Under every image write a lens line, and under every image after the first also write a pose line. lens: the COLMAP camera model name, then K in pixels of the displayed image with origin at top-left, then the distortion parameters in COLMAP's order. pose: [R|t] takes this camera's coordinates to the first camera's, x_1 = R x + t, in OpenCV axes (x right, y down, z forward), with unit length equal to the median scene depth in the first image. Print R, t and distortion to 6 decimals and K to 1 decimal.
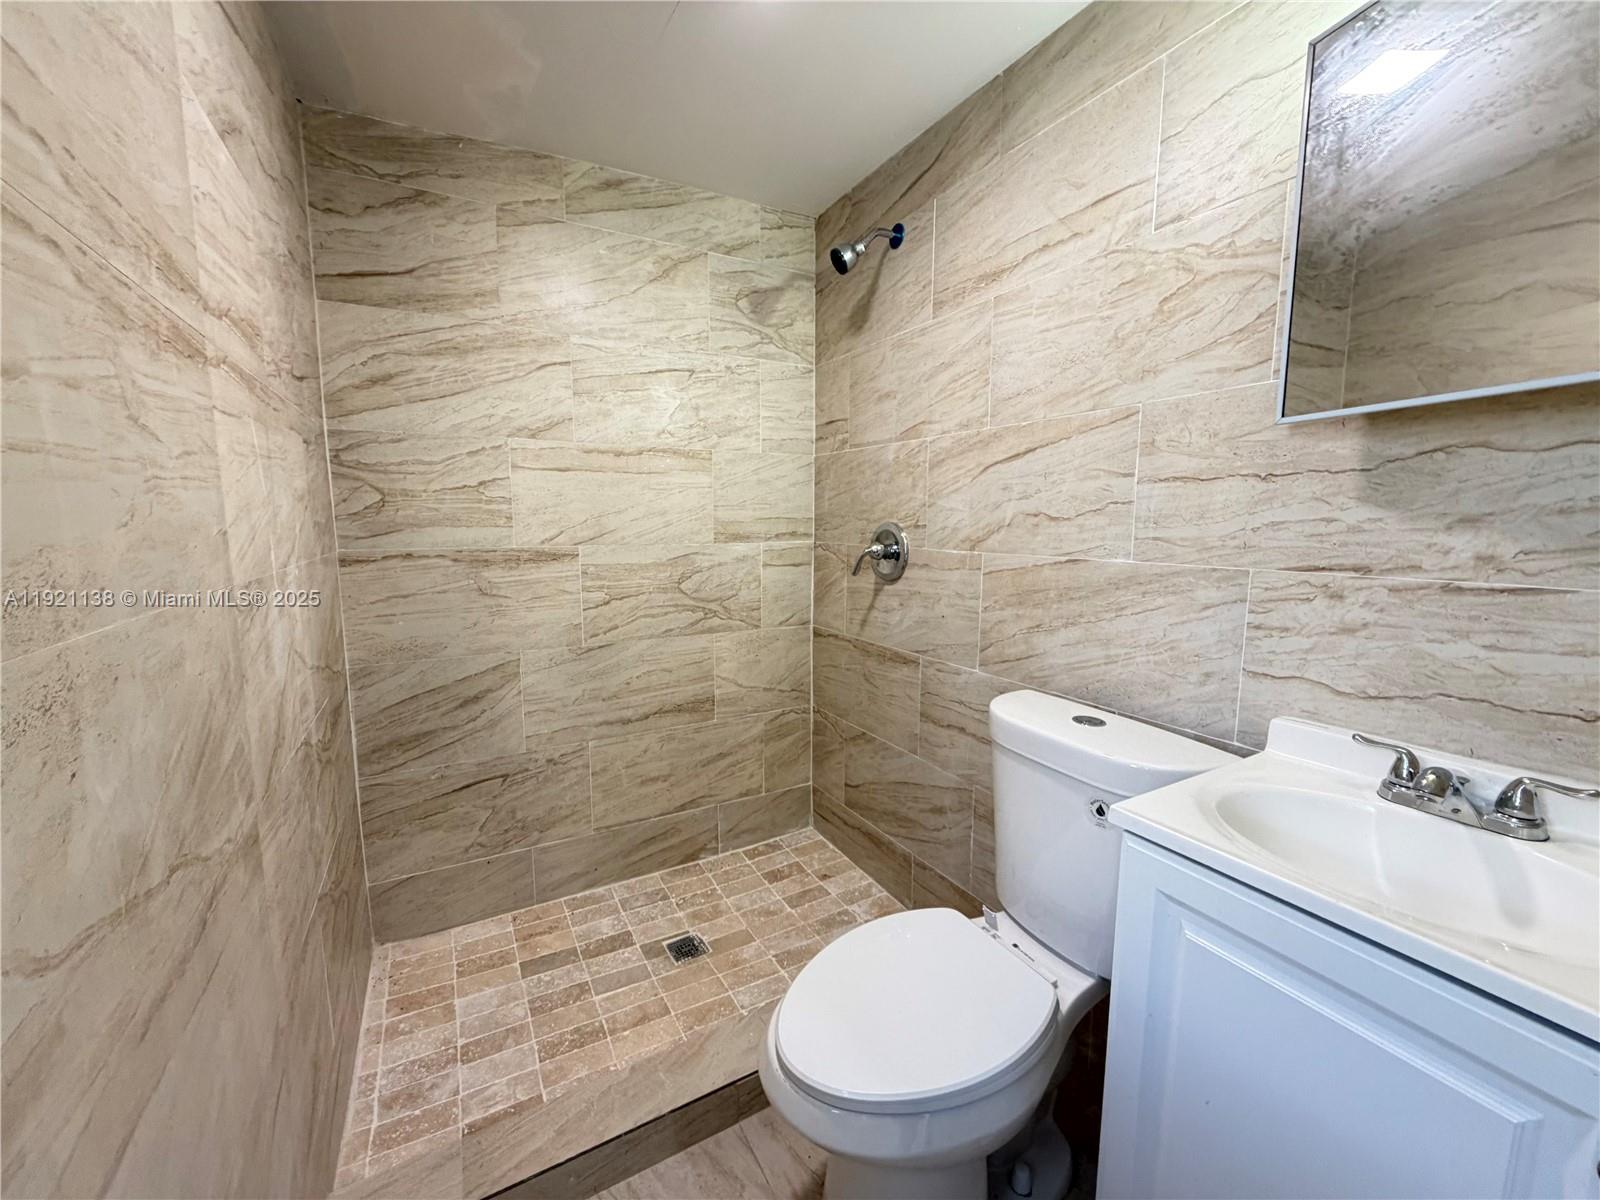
lens RADIAL K [[644.6, 0, 795.9], [0, 644.6, 599.7], [0, 0, 1]] dist [-0.000768, 0.000169]
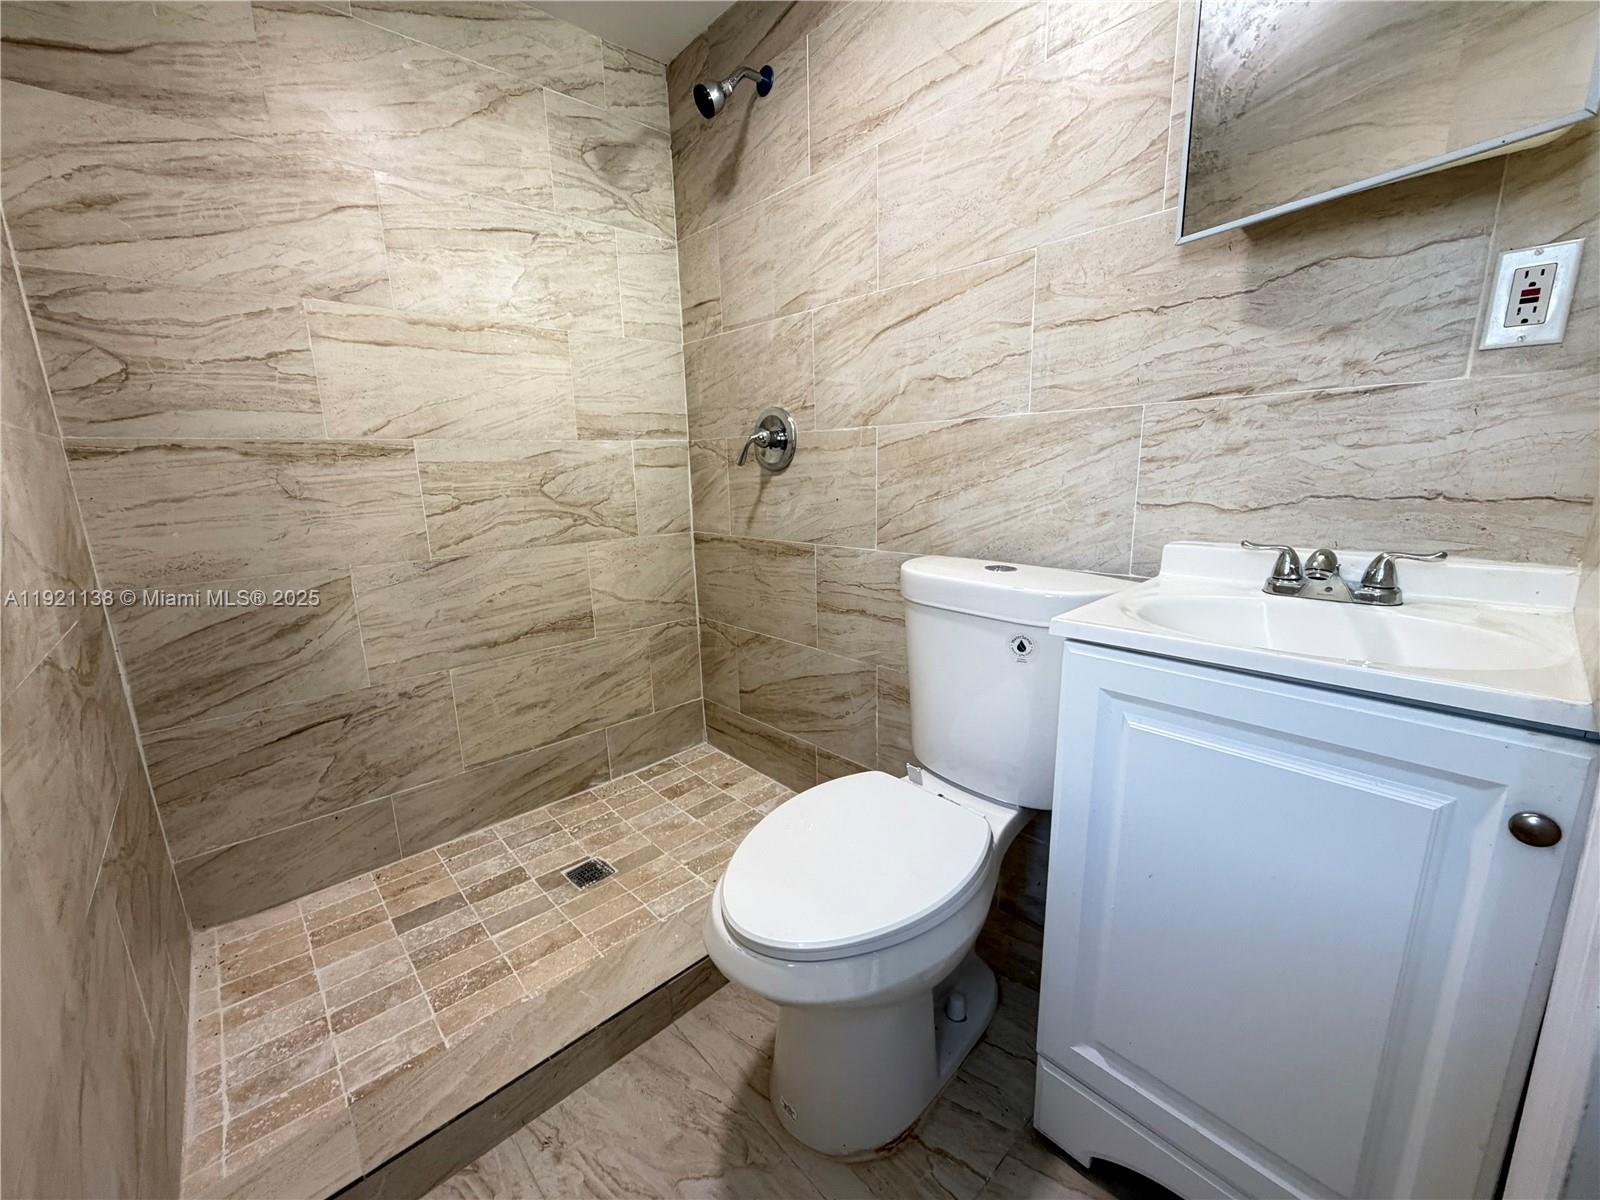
lens RADIAL K [[644.6, 0, 799.4], [0, 644.6, 599.5], [0, 0, 1]] dist [-0.000768, 0.000169]
pose [[0.971894, -0.074885, 0.223190, -0.058633], [0.056720, 0.994616, 0.086723, 0.094161], [-0.228482, -0.071626, 0.970910, 0.062074]]
